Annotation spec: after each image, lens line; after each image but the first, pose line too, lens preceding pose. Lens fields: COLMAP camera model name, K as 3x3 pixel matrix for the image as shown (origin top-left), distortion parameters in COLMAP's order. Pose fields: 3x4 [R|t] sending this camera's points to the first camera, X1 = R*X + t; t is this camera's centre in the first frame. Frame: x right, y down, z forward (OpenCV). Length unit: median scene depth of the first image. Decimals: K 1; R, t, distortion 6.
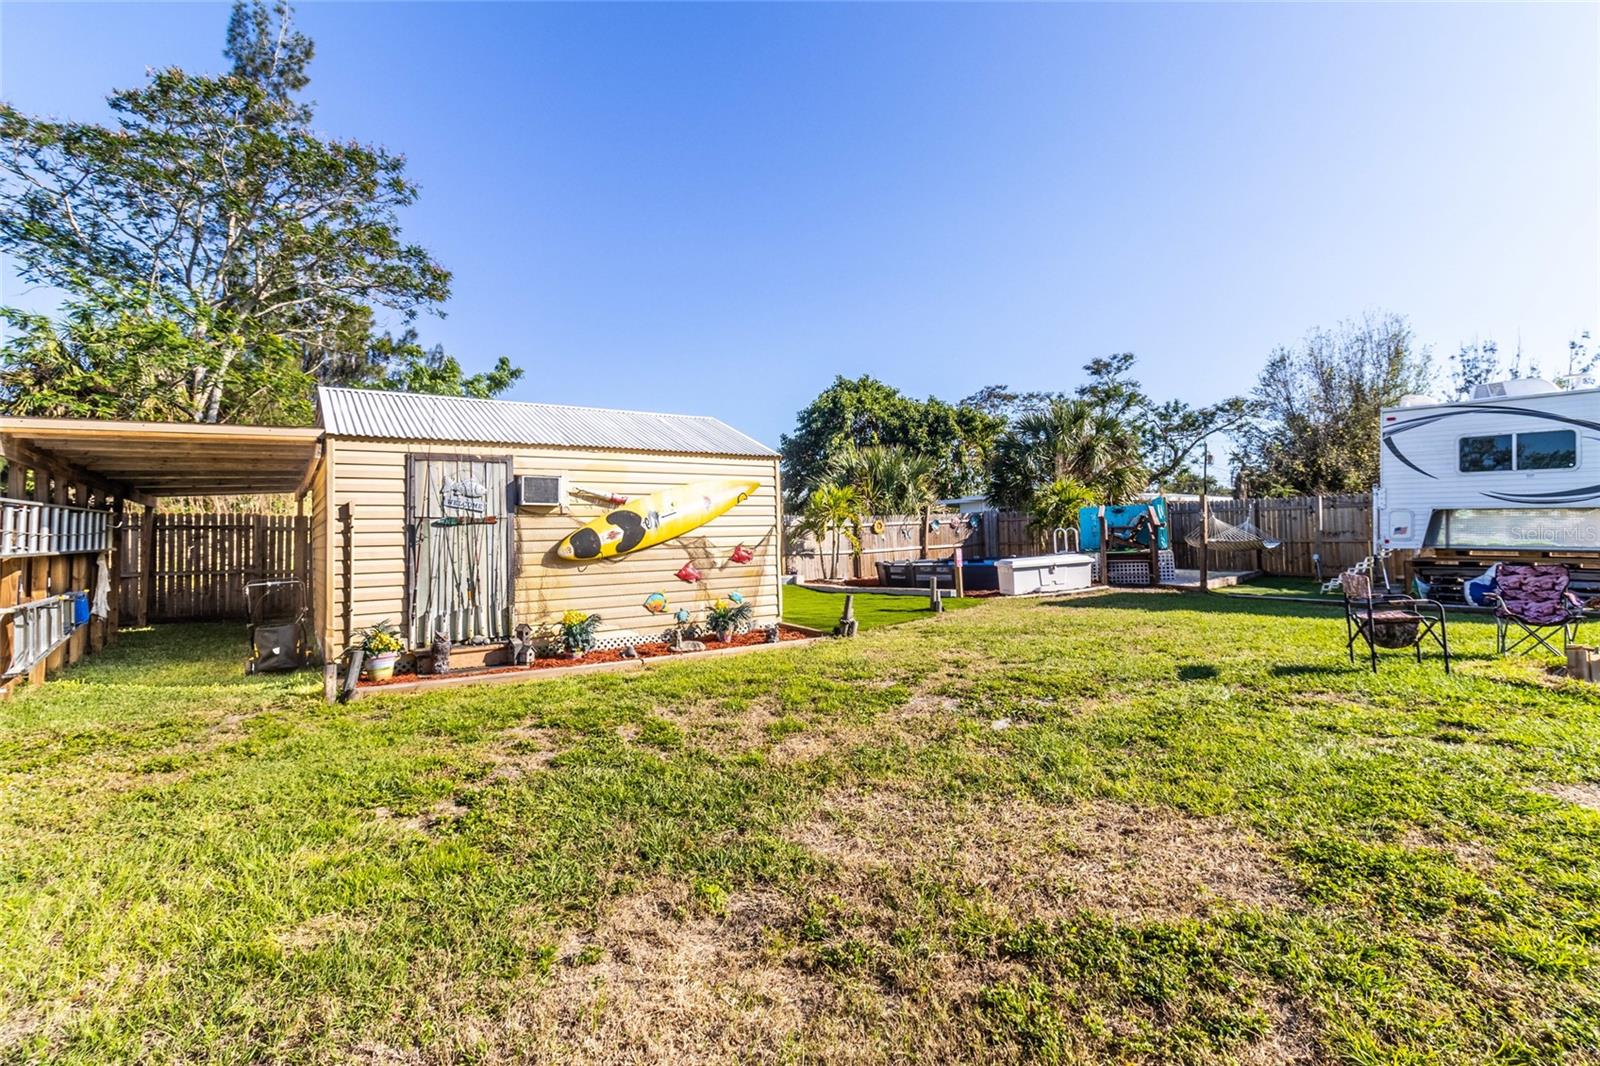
lens RADIAL K [[750.5, 0, 824.1], [0, 750.5, 516.9], [0, 0, 1]] dist [0.009792, 0.000528]
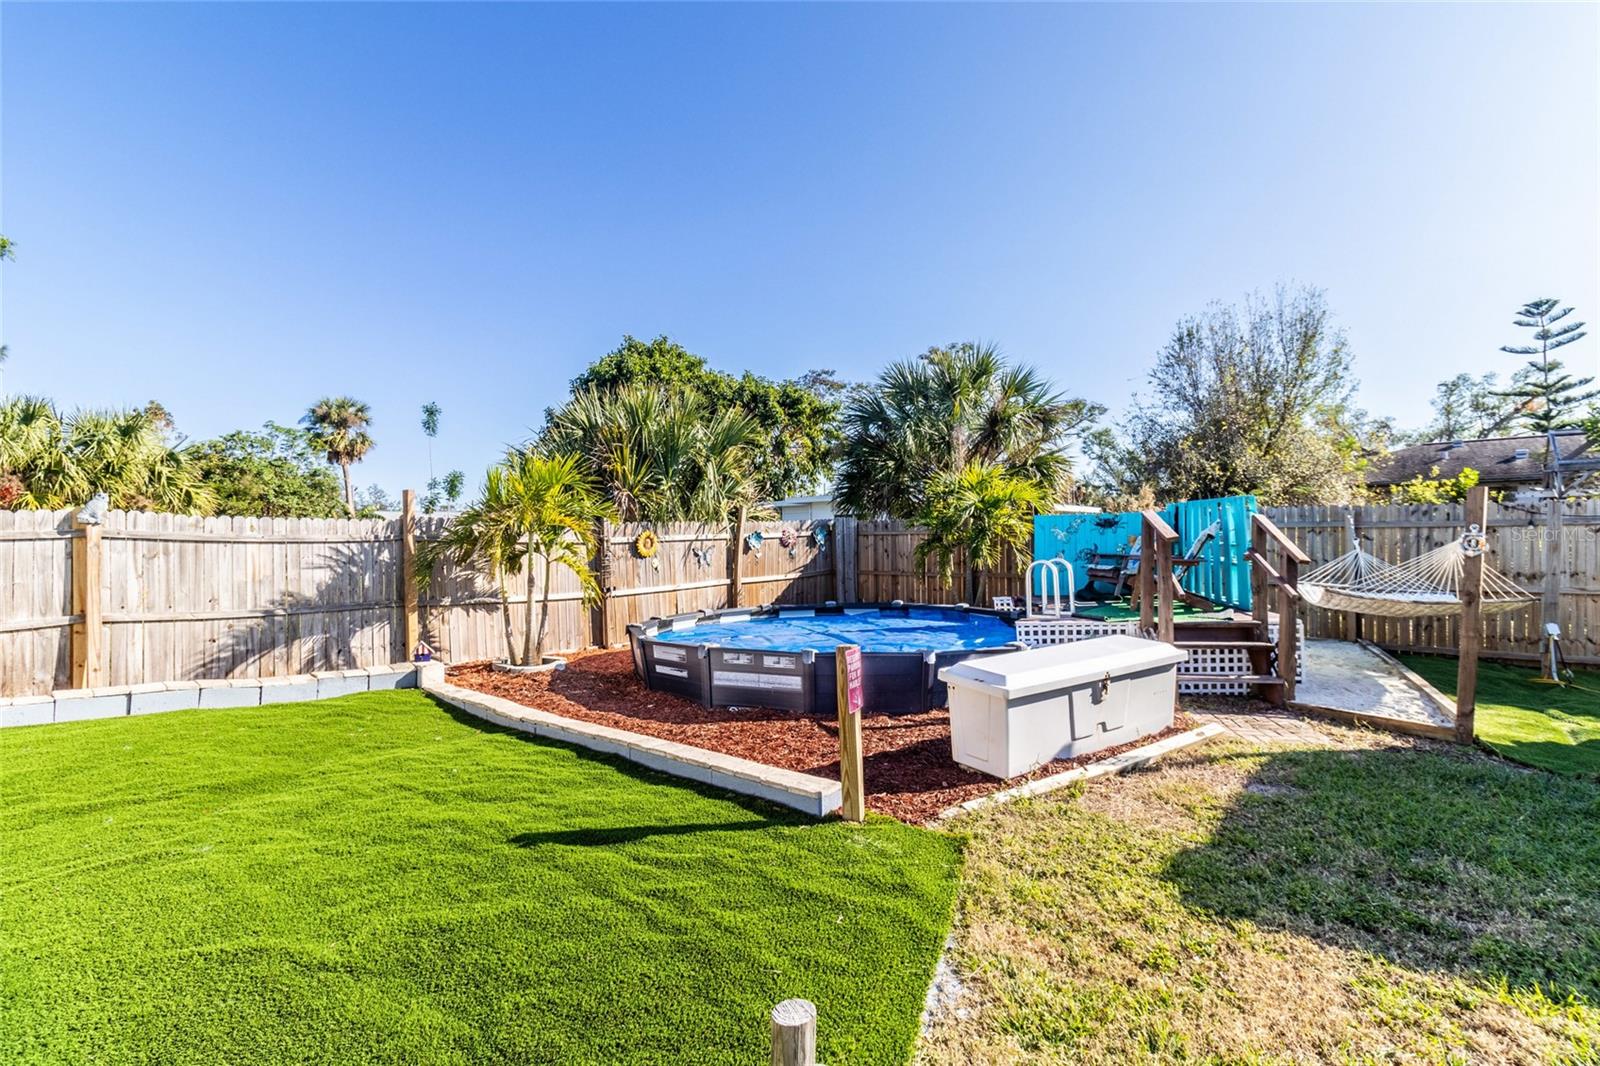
lens RADIAL K [[750.5, 0, 804.1], [0, 750.5, 543.4], [0, 0, 1]] dist [0.009792, 0.000528]
pose [[0.974917, 0.014216, 0.222114, 0.060205], [-0.020603, 0.999437, 0.026468, -0.002712], [-0.221612, -0.030381, 0.974661, 0.452880]]
